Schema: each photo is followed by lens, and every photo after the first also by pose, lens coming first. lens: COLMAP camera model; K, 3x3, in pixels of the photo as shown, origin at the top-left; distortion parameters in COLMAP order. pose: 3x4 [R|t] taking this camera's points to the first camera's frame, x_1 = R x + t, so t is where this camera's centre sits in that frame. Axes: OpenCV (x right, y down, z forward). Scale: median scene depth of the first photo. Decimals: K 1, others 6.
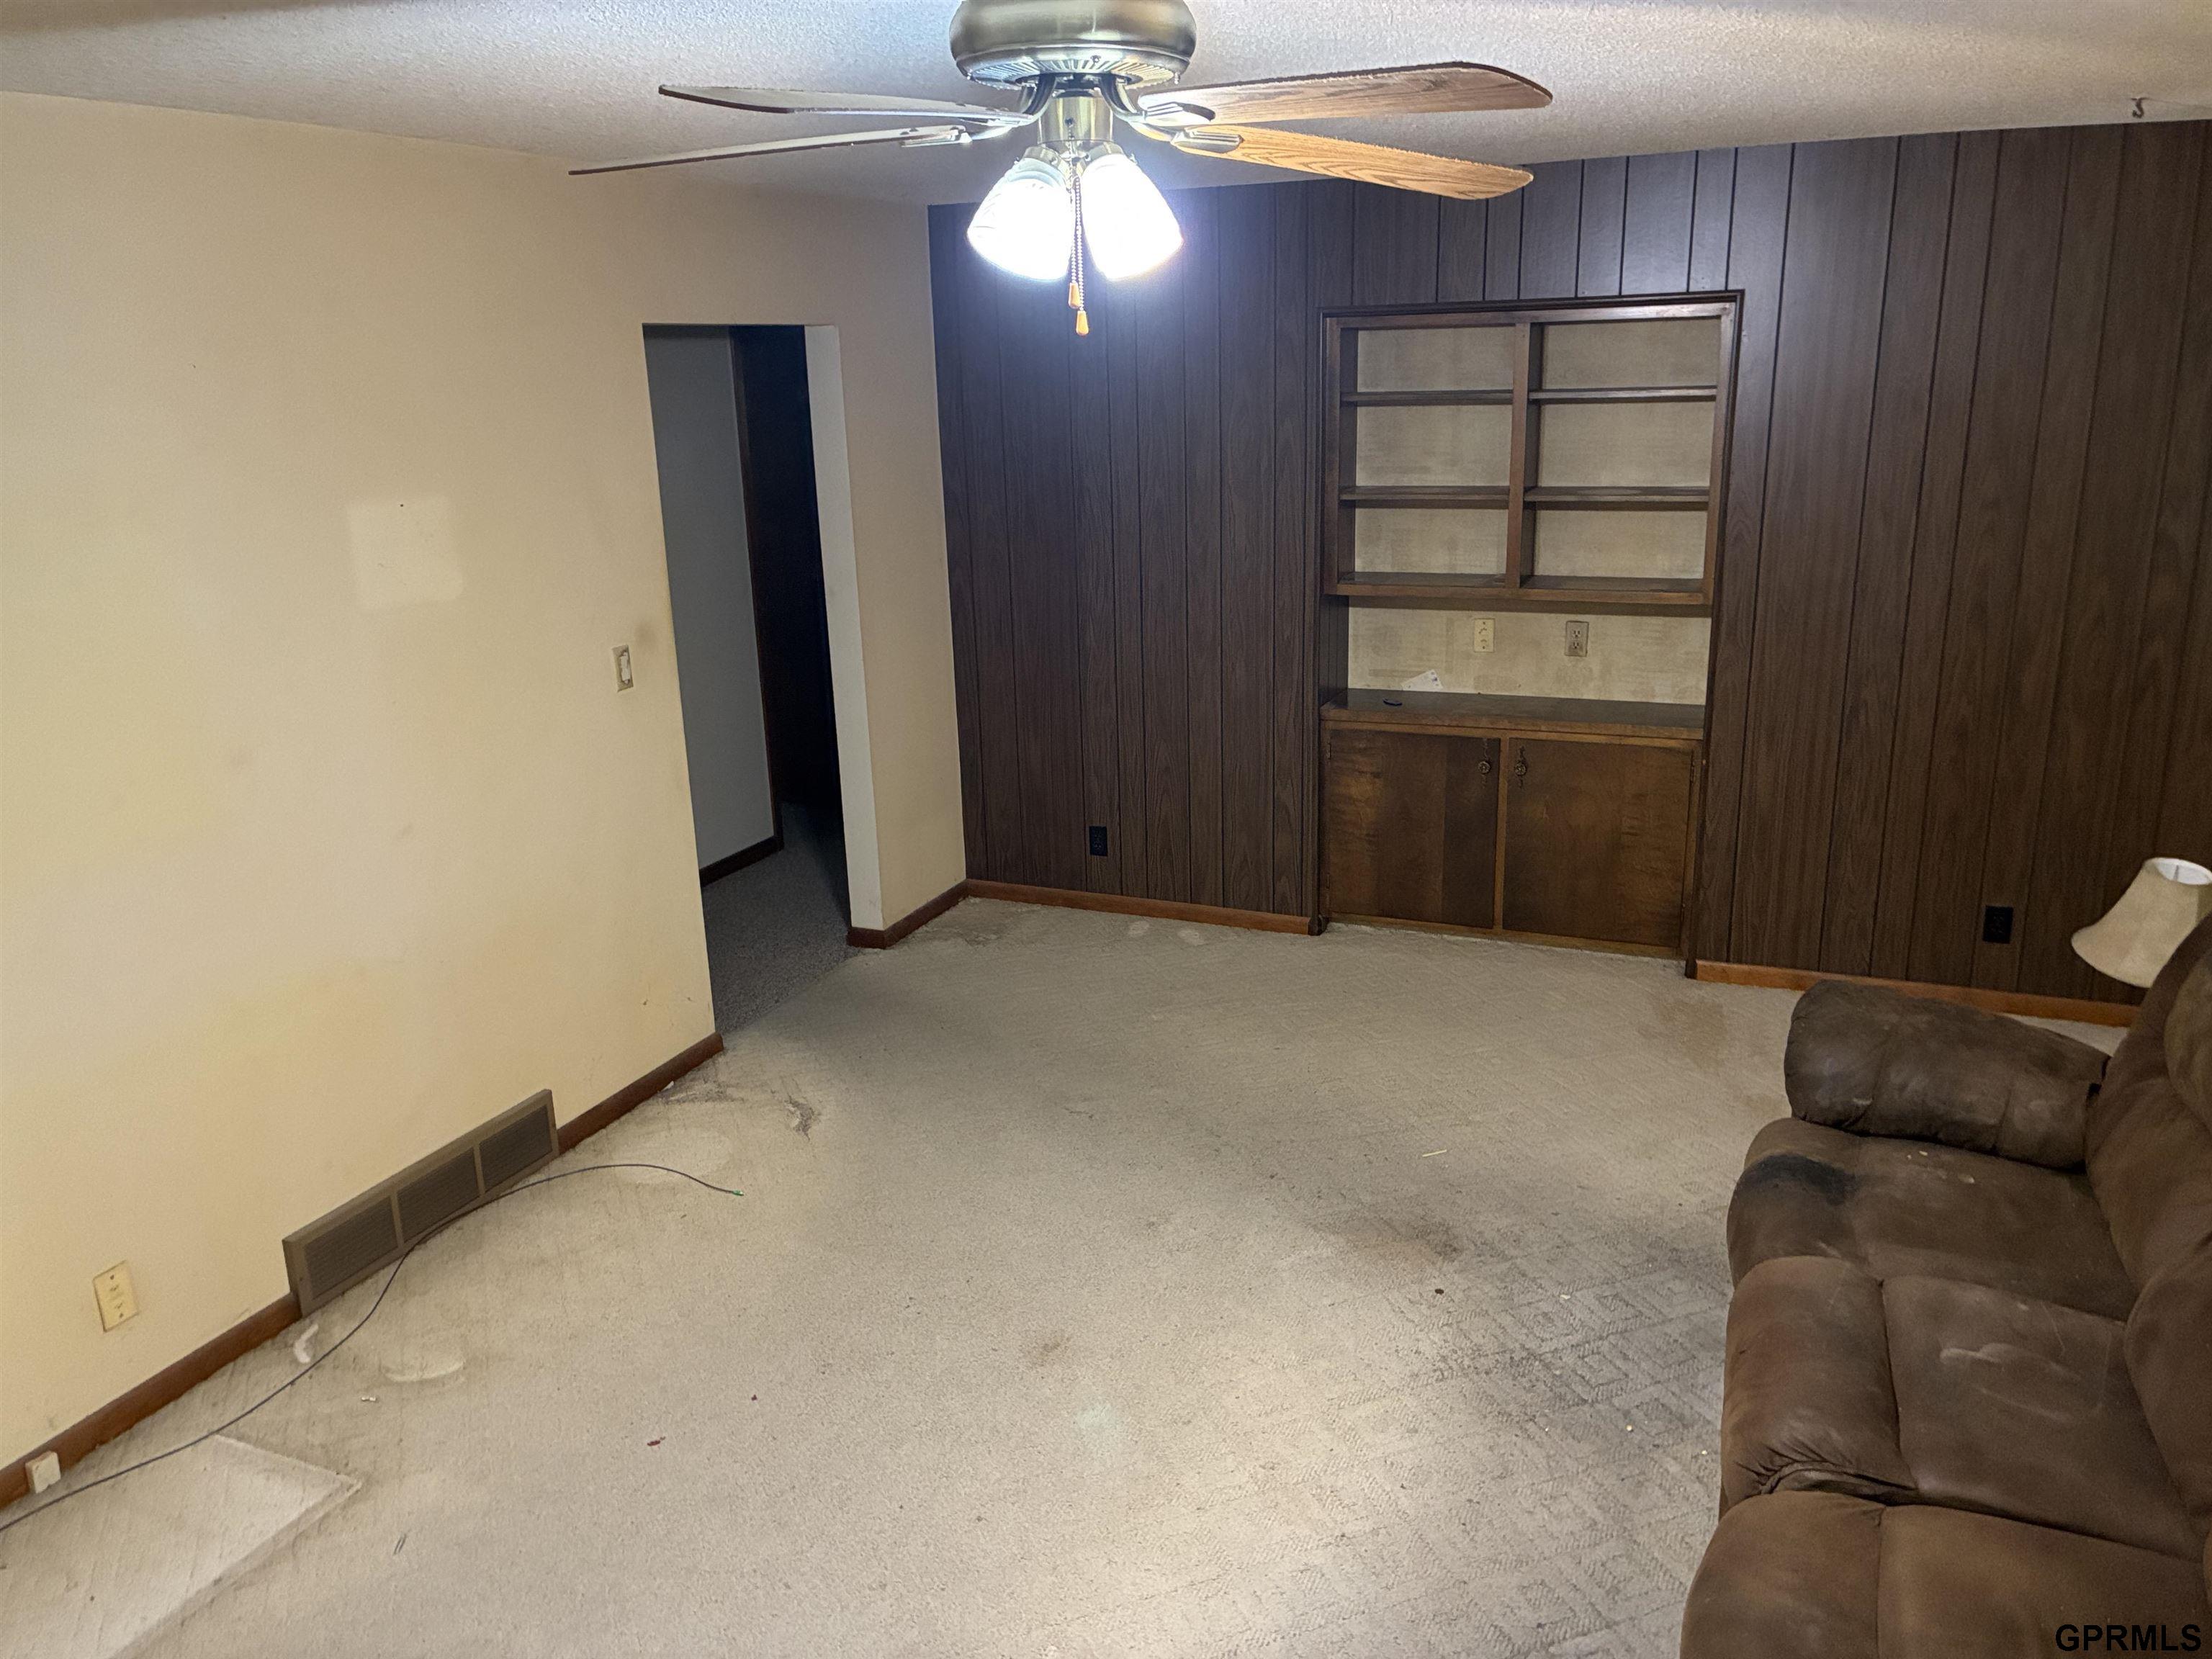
lens RADIAL K [[1686.5, 0, 1110.4], [0, 1686.5, 823.8], [0, 0, 1]] dist [0.055490, -0.050004]
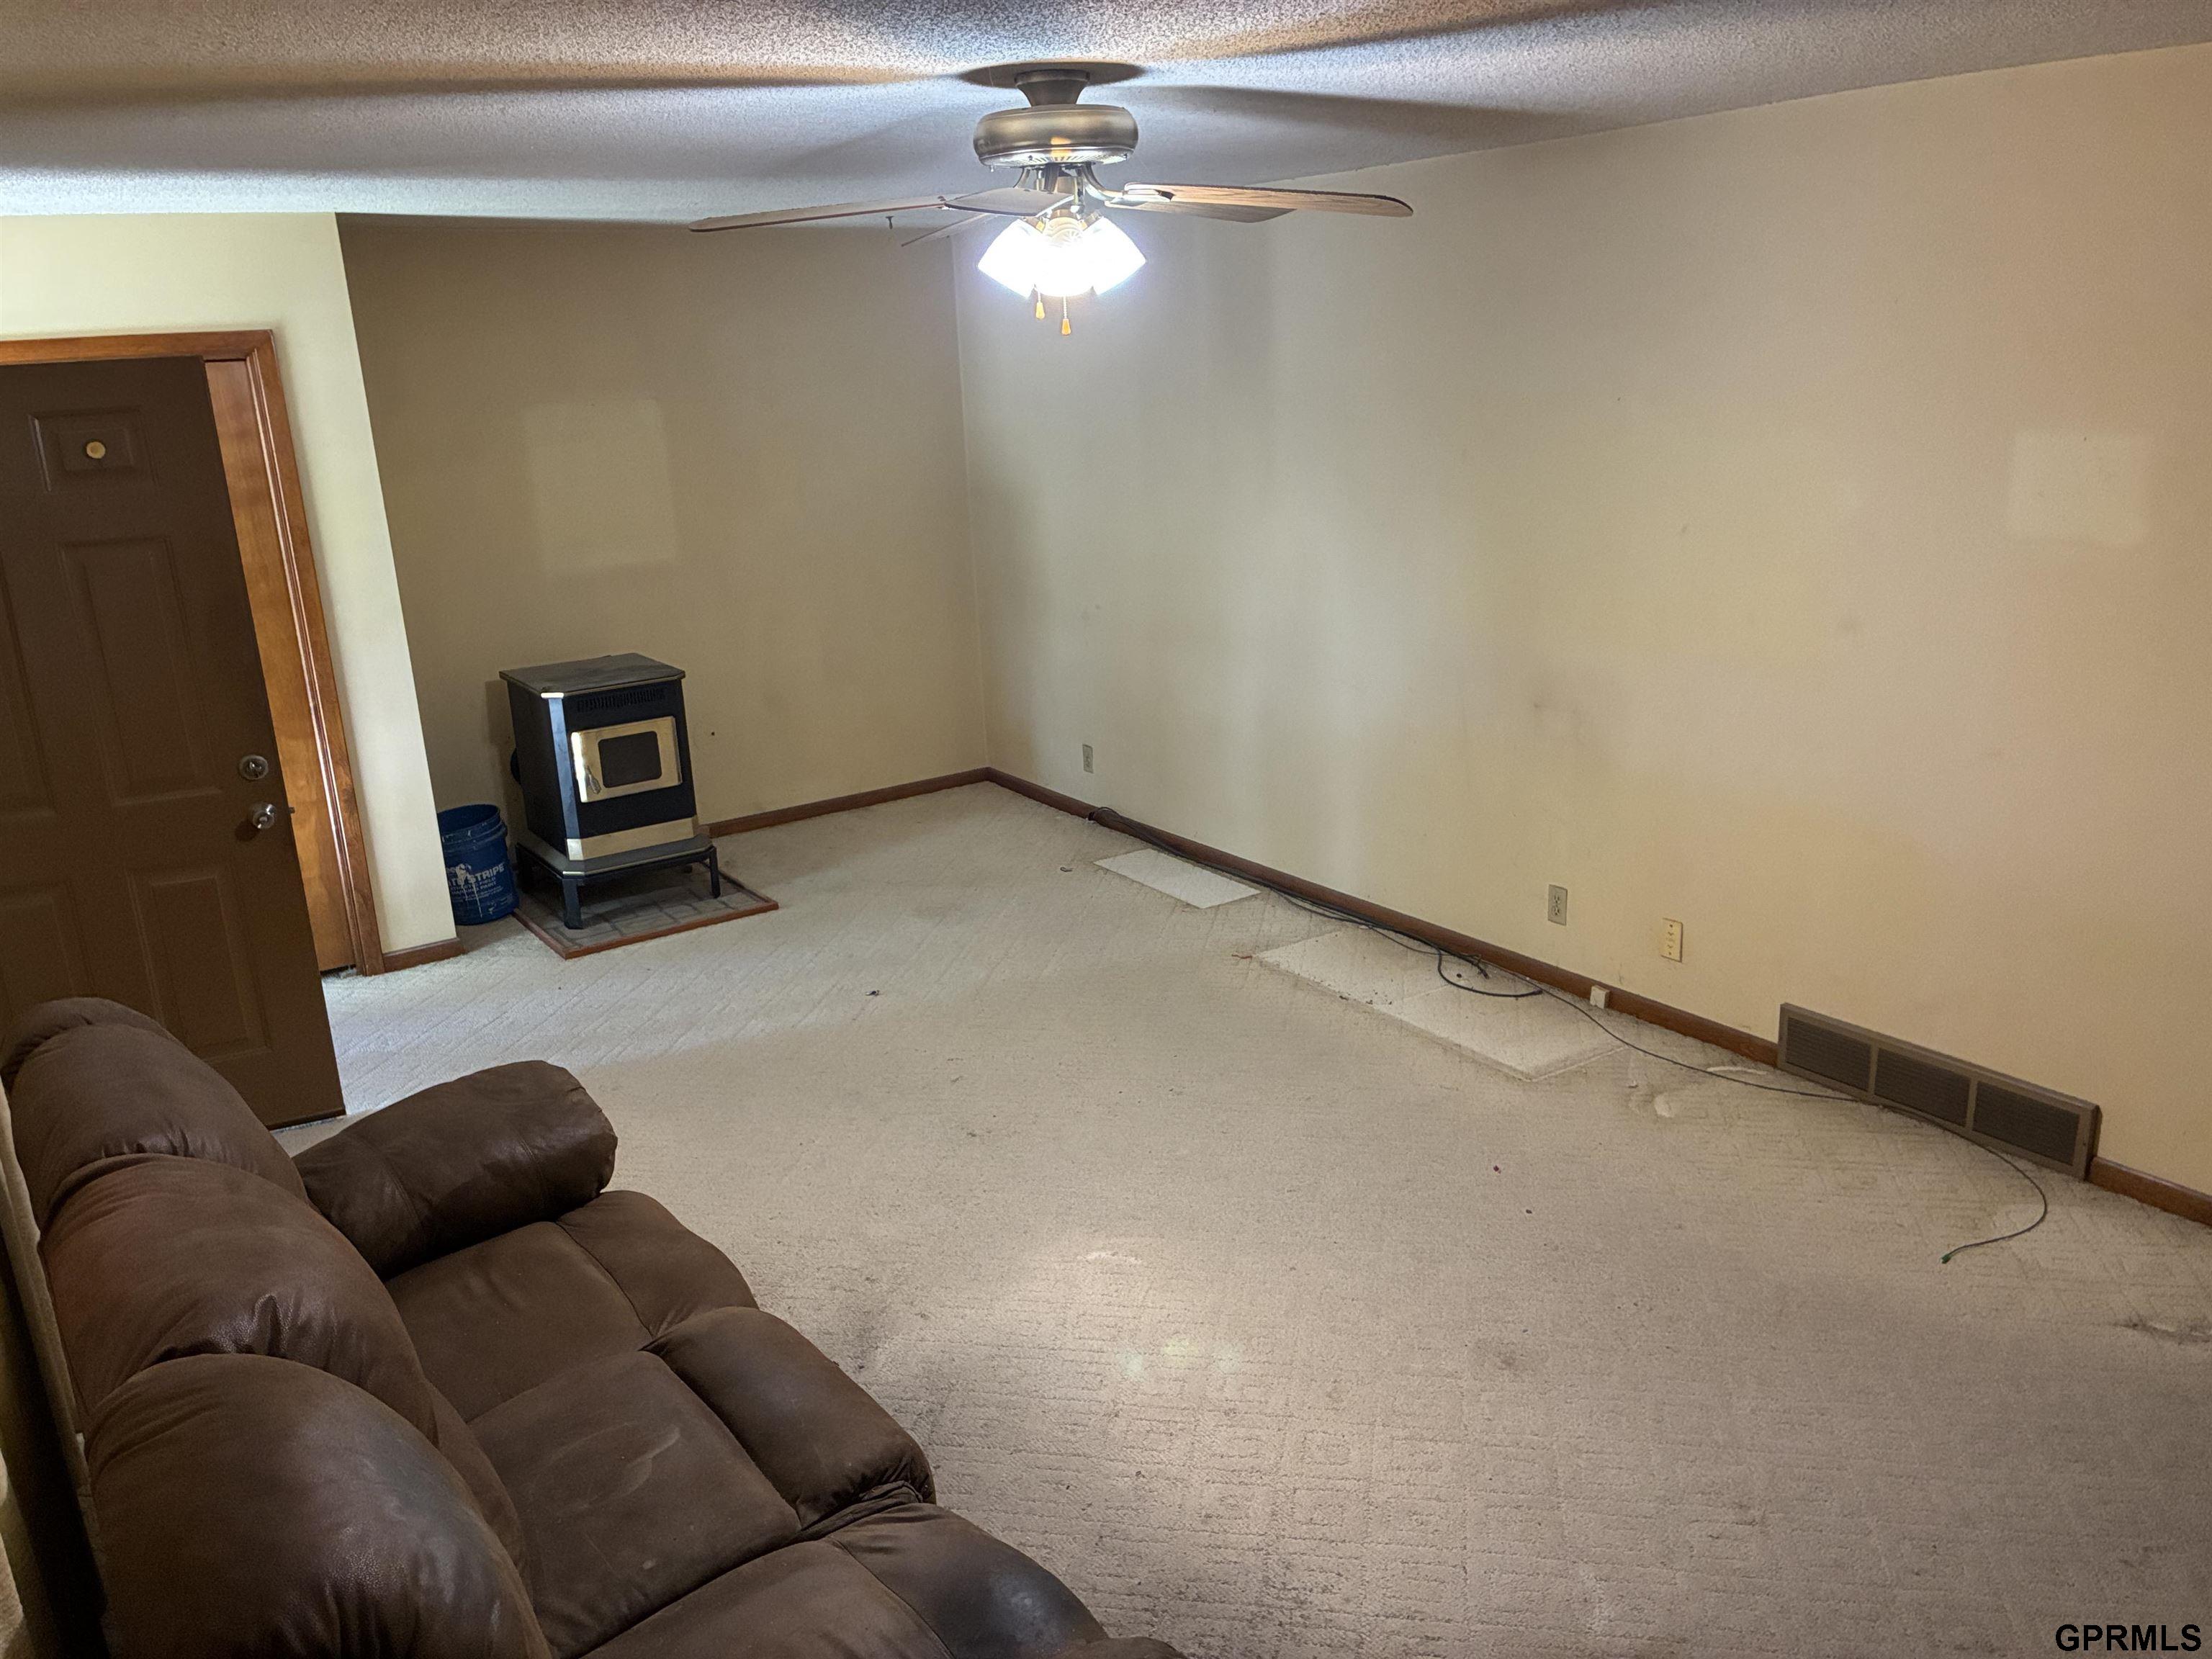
lens RADIAL K [[1686.5, 0, 1110.4], [0, 1686.5, 823.8], [0, 0, 1]] dist [0.055490, -0.050004]
pose [[-0.513955, 0.286162, -0.808679, 0.768193], [-0.189134, 0.881715, 0.432211, -0.329038], [0.836707, 0.375086, -0.399039, 1.080933]]
